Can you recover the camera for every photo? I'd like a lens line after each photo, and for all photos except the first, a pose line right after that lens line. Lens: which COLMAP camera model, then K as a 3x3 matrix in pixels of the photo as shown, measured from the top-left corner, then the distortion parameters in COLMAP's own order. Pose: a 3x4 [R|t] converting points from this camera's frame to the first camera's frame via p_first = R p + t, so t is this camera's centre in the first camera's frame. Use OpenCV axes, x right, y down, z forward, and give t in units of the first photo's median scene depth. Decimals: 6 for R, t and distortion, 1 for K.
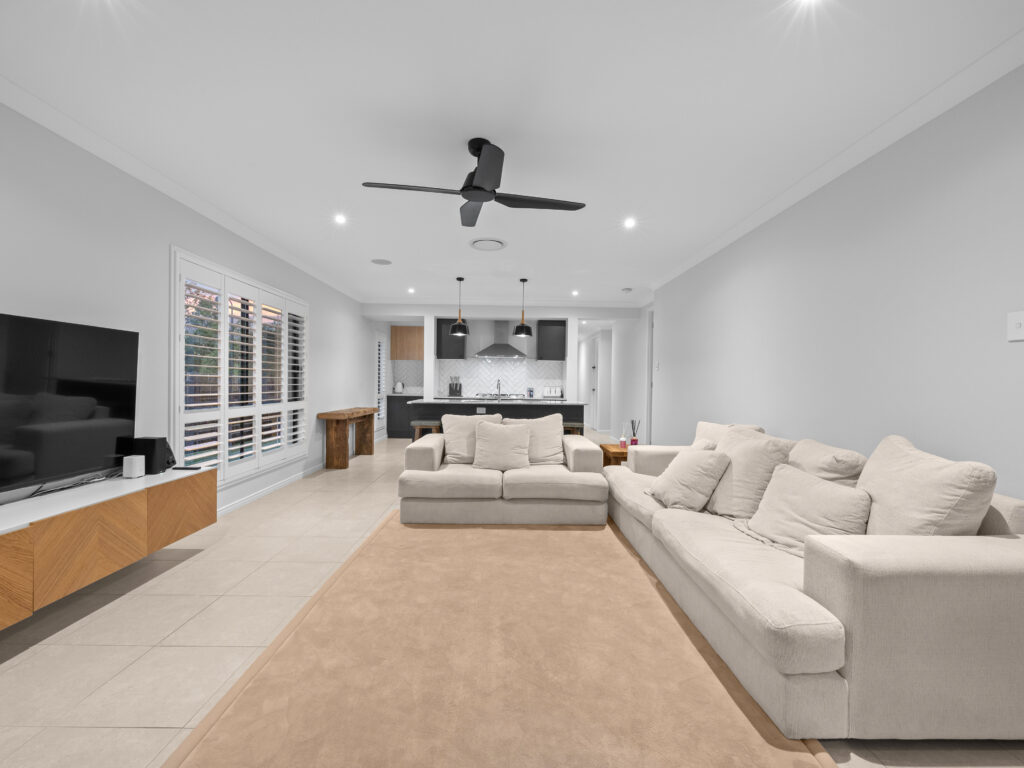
lens RADIAL K [[441.5, 0, 509.0], [0, 441.5, 385.7], [0, 0, 1]] dist [0.001785, 0.000228]
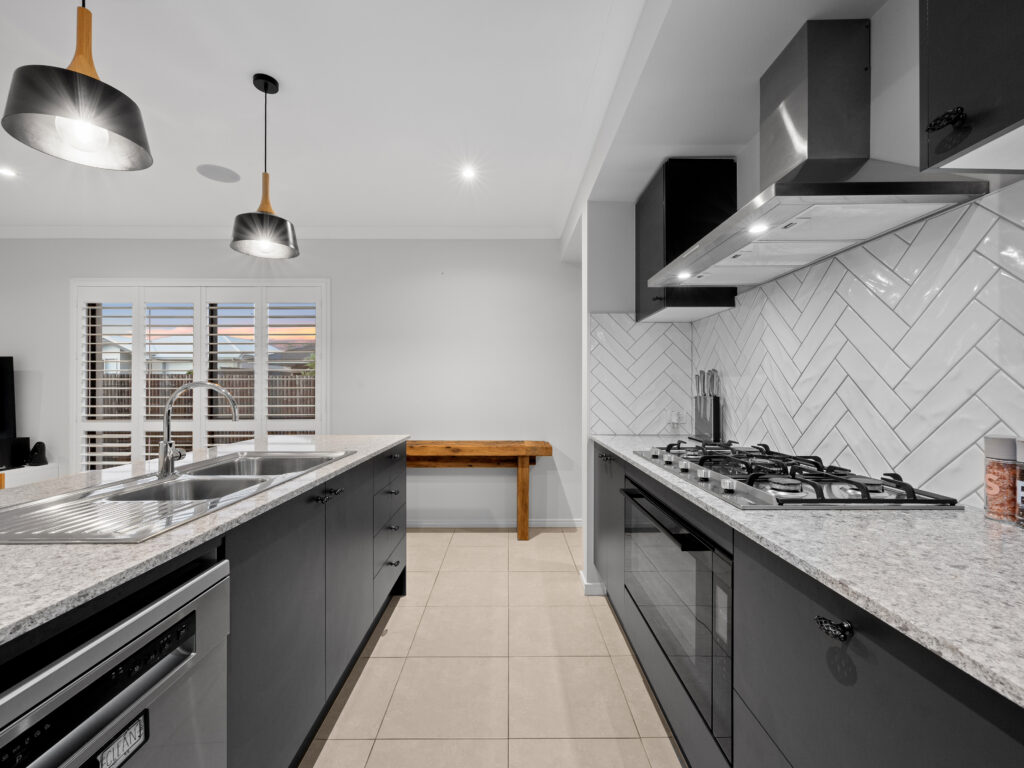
lens RADIAL K [[441.5, 0, 509.0], [0, 441.5, 385.7], [0, 0, 1]] dist [0.001785, 0.000228]
pose [[-0.004439, -0.011676, -0.999922, 0.163125], [-0.002152, 0.999930, -0.011667, -0.008088], [0.999988, 0.002100, -0.004464, 0.883745]]
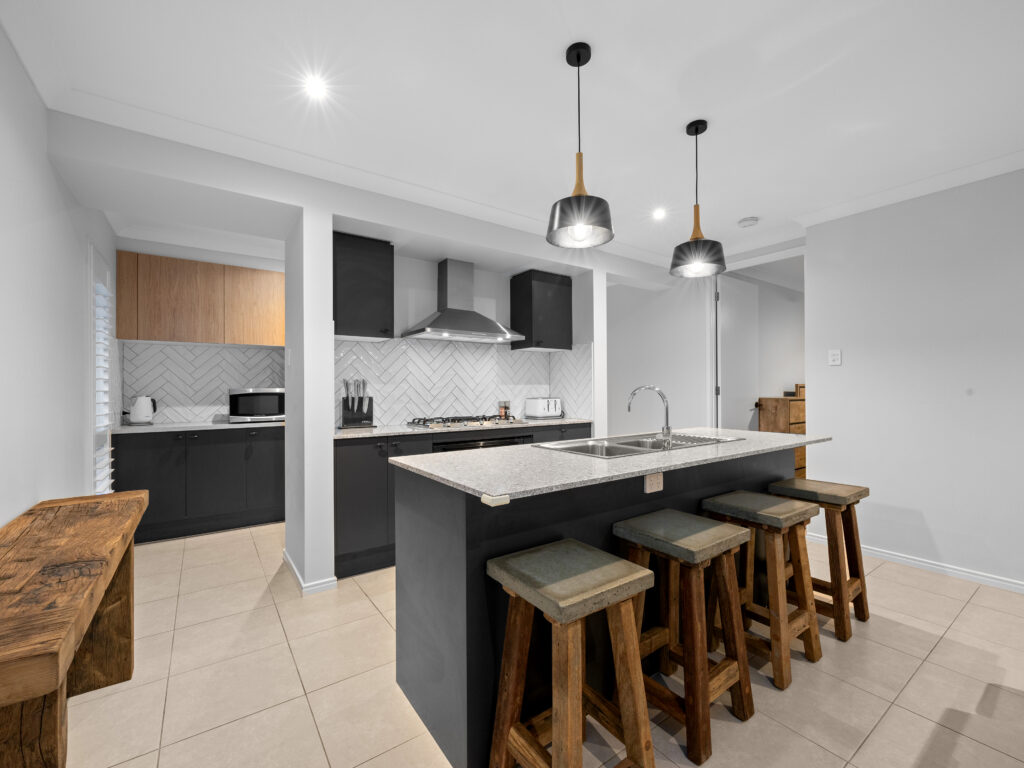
lens RADIAL K [[441.5, 0, 509.0], [0, 441.5, 385.7], [0, 0, 1]] dist [0.001785, 0.000228]
pose [[0.825456, -0.013504, 0.564305, -0.240596], [0.020164, 0.999781, -0.005570, -0.010816], [-0.564106, 0.015976, 0.825548, 0.582455]]
